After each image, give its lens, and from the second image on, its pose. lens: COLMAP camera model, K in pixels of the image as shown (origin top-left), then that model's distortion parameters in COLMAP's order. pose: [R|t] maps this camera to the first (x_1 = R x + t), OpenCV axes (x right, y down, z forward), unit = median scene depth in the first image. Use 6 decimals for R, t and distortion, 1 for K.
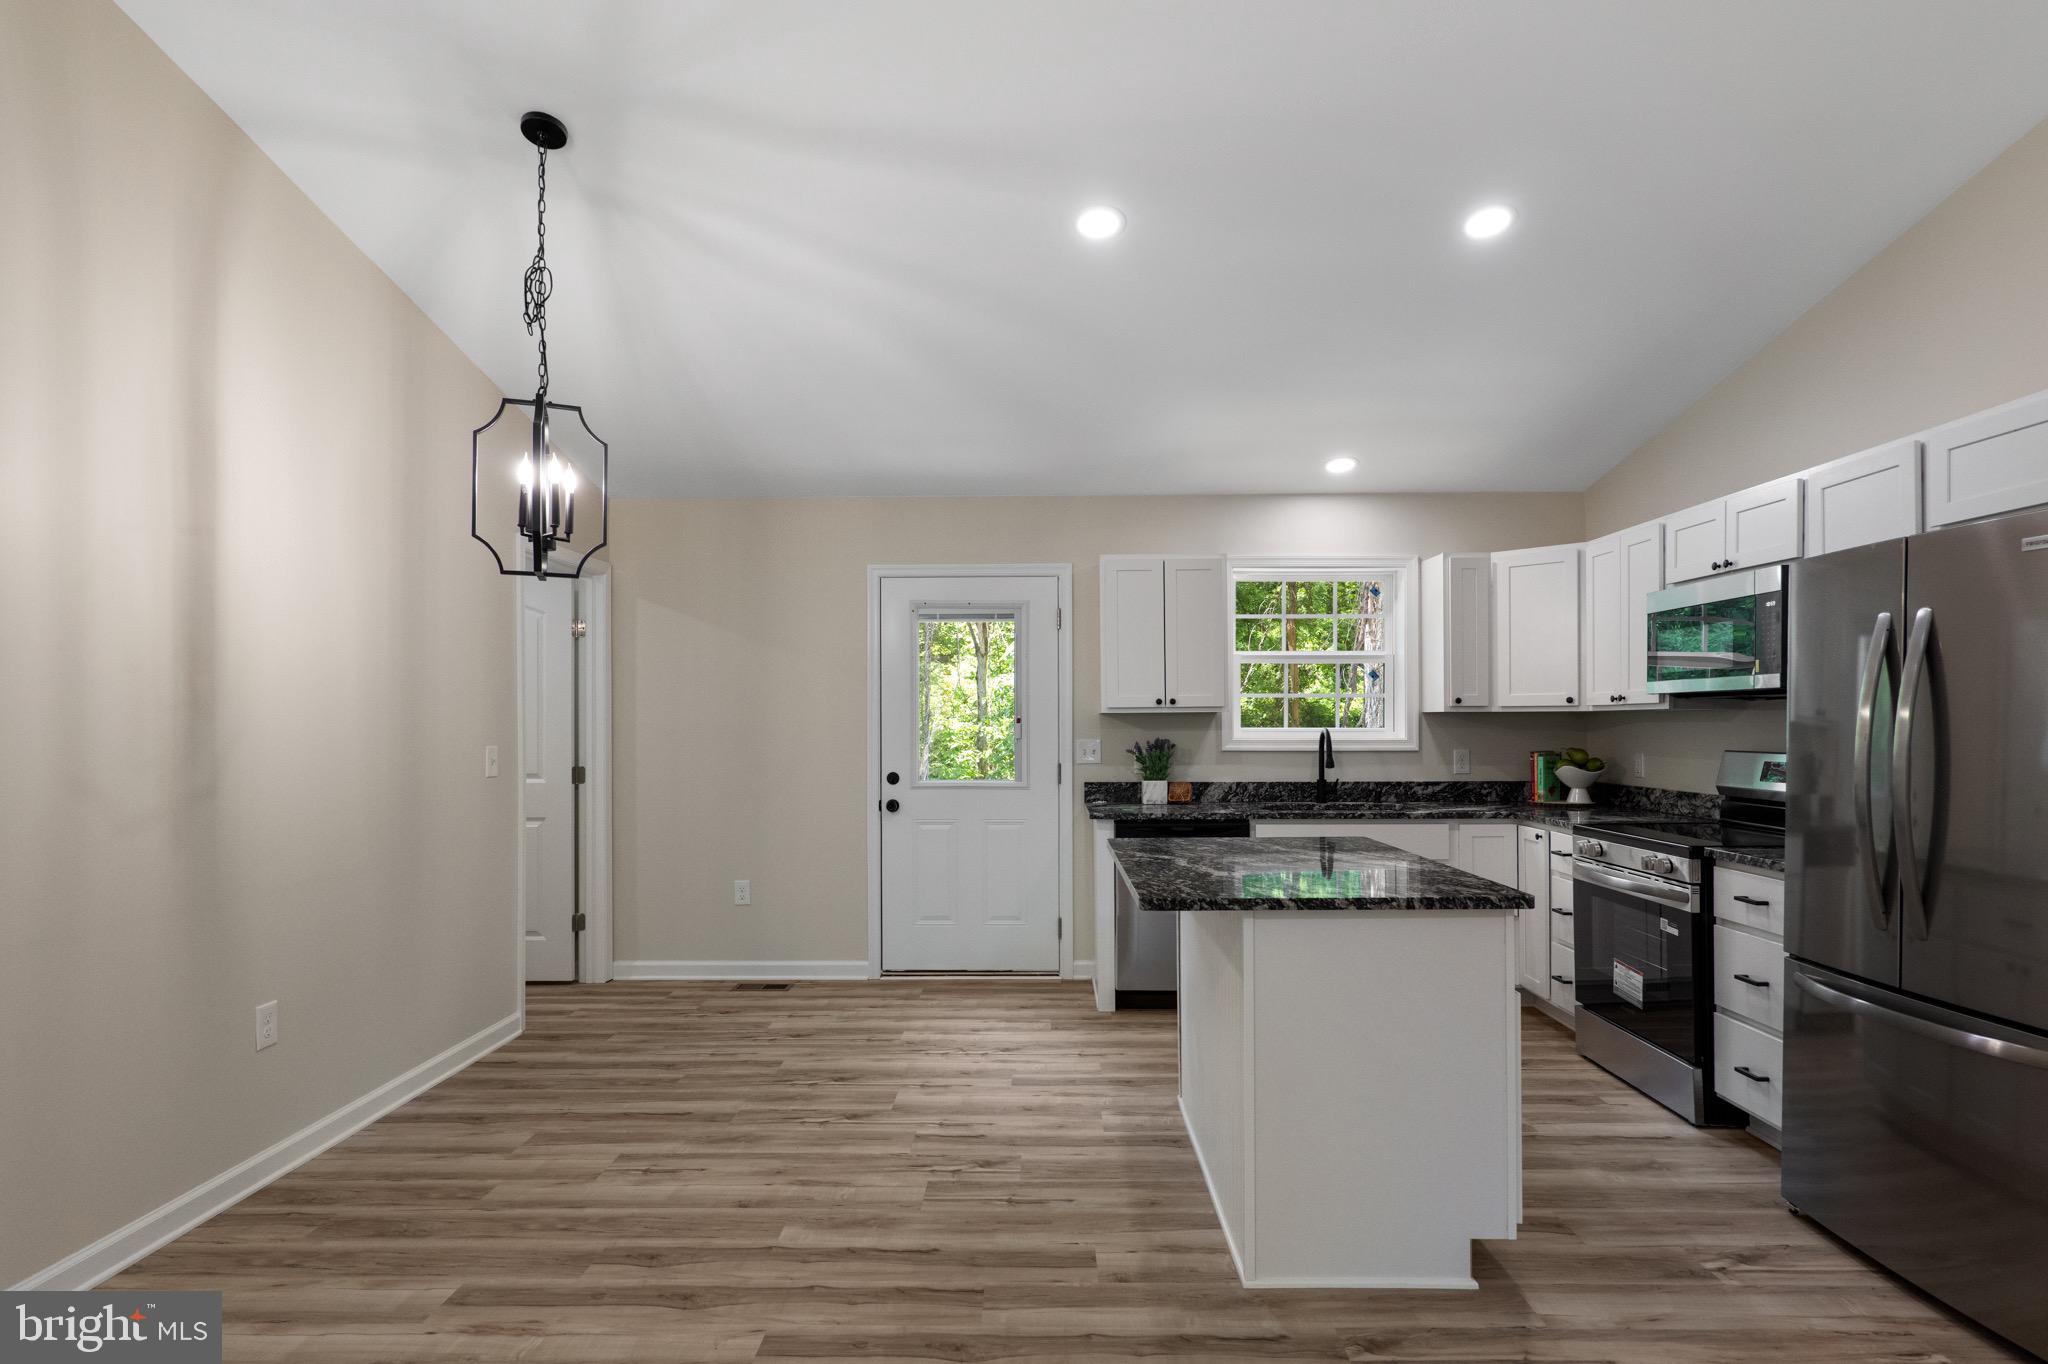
lens RADIAL K [[1059.6, 0, 1030.4], [0, 1059.6, 718.2], [0, 0, 1]] dist [-0.001036, -0.000037]
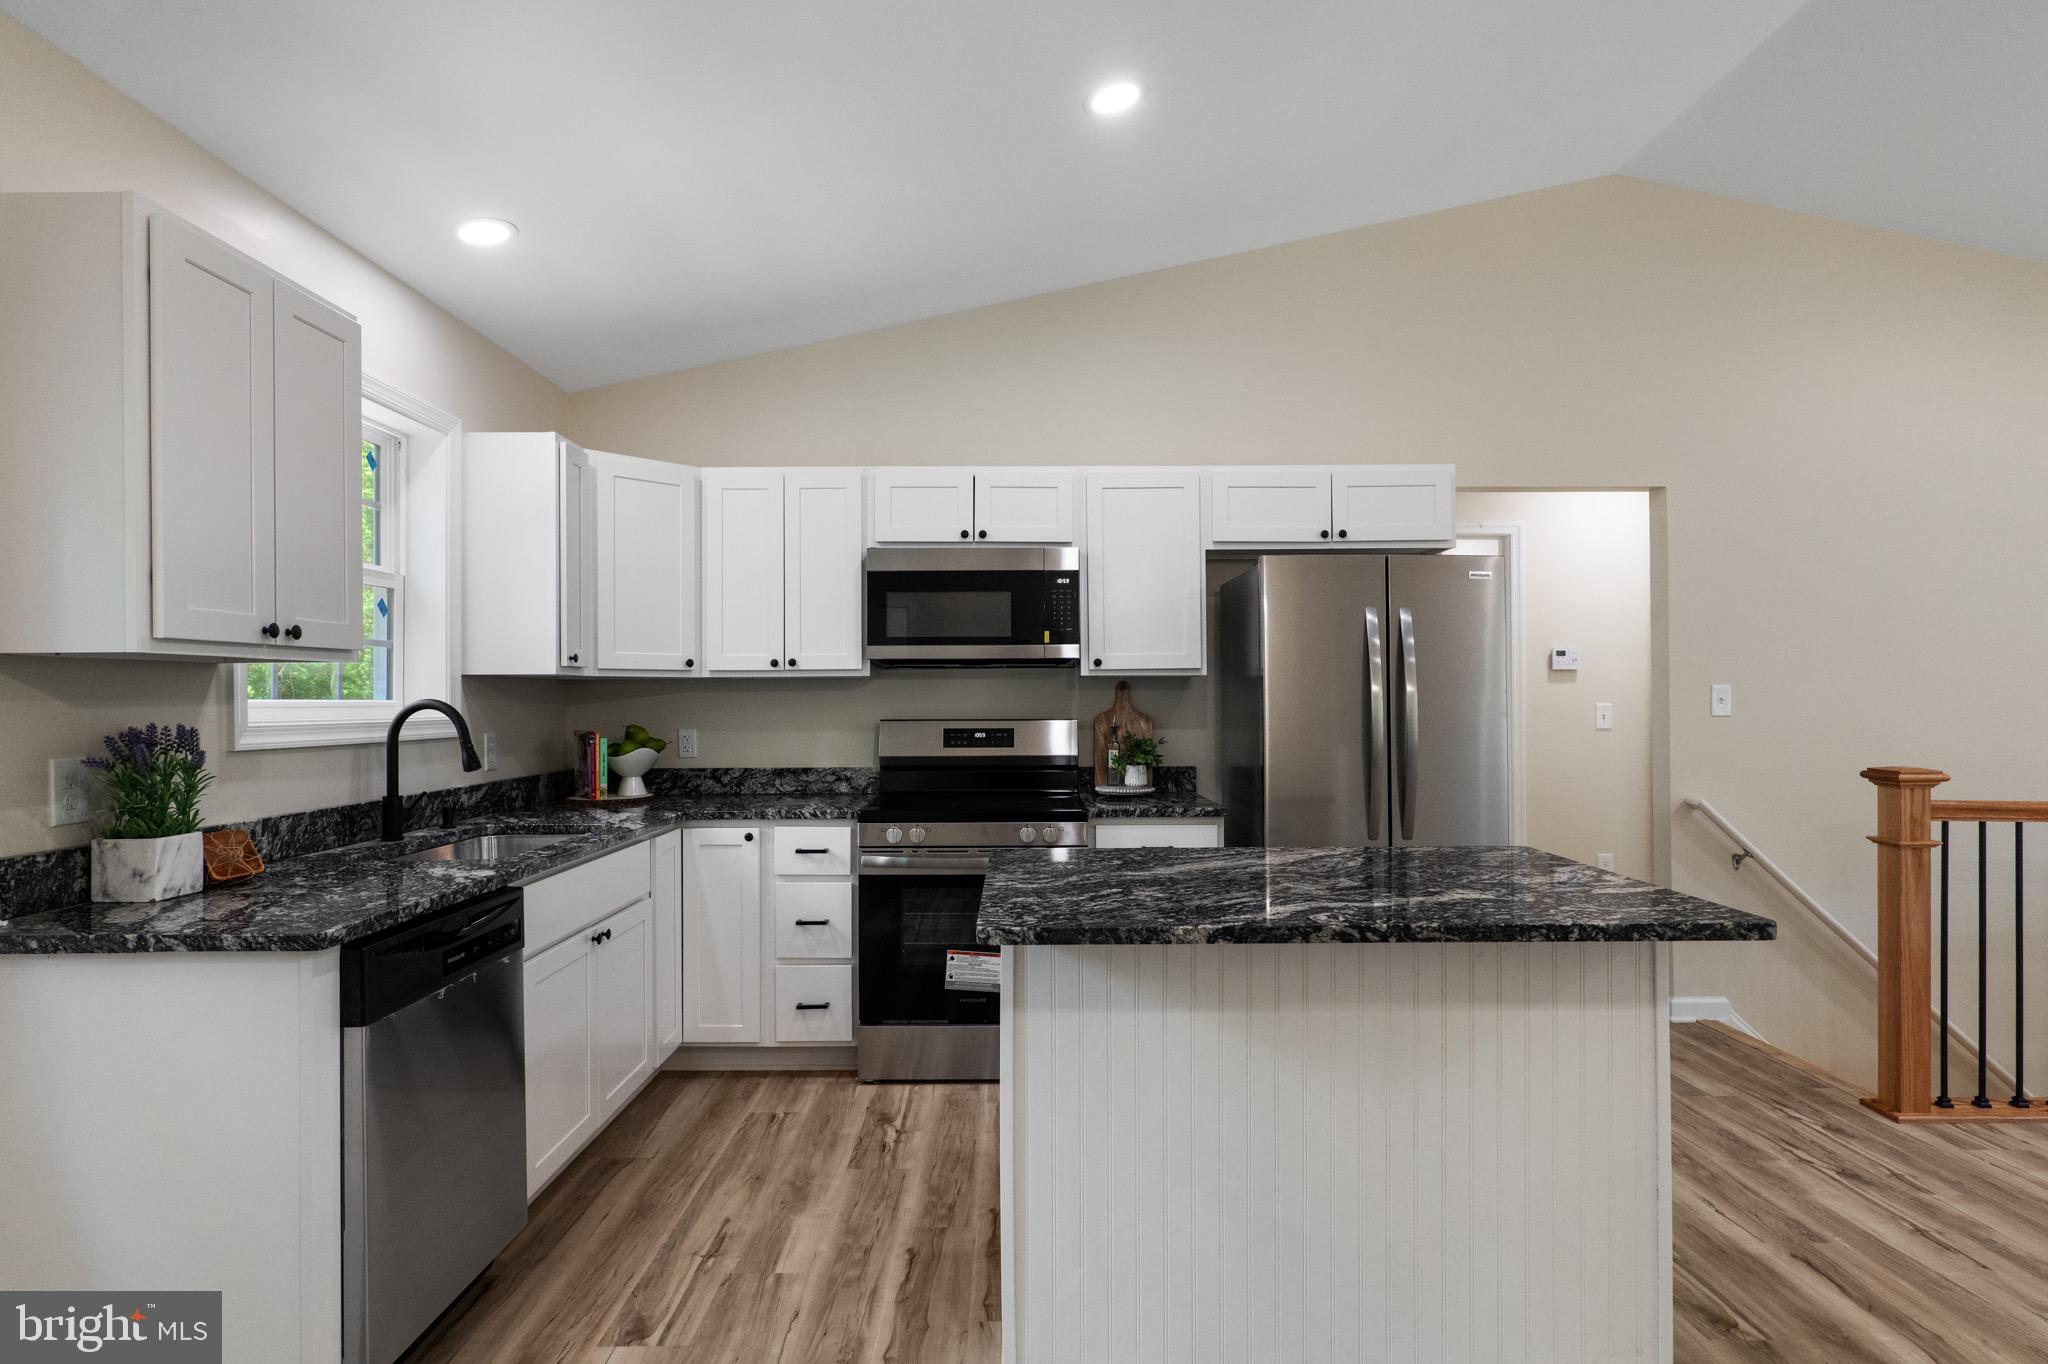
lens RADIAL K [[1113.0, 0, 1022.4], [0, 1113.0, 684.9], [0, 0, 1]] dist [0.006964, 0.000452]
pose [[-0.020387, 0.016752, 0.999652, -0.304552], [0.001336, 0.999859, -0.016728, 0.012654], [-0.999791, 0.000994, -0.020407, 0.725844]]
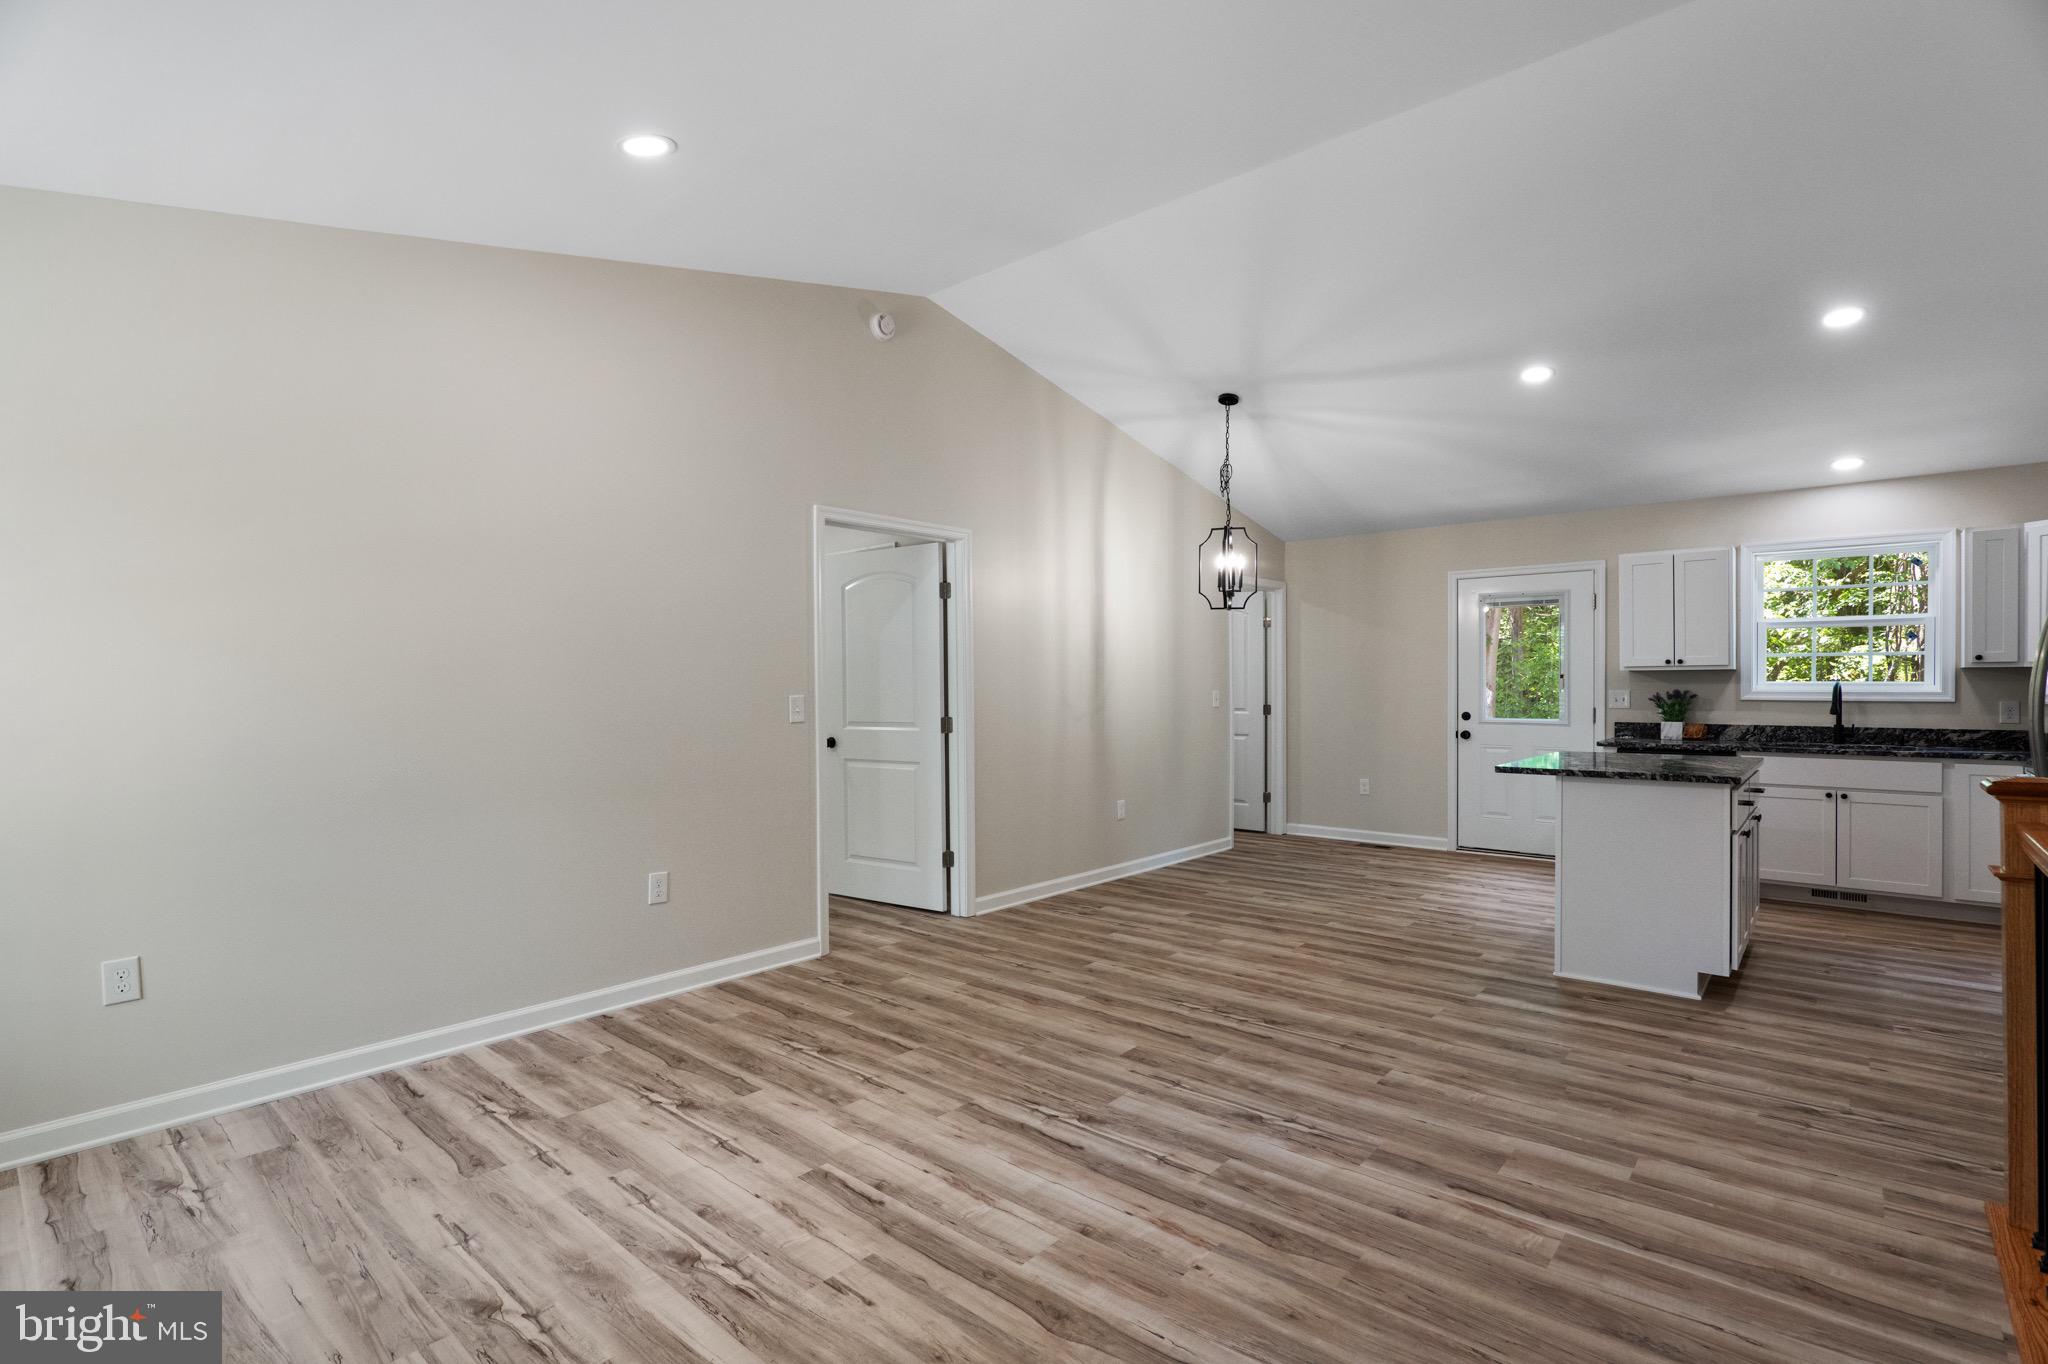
lens RADIAL K [[966.2, 0, 1027.3], [0, 966.2, 687.1], [0, 0, 1]] dist [-0.002202, -0.000035]
pose [[0.766470, 0.003652, -0.642270, 0.283580], [0.003579, 0.999944, 0.009957, 0.001175], [0.642270, -0.009930, 0.766414, -0.445143]]
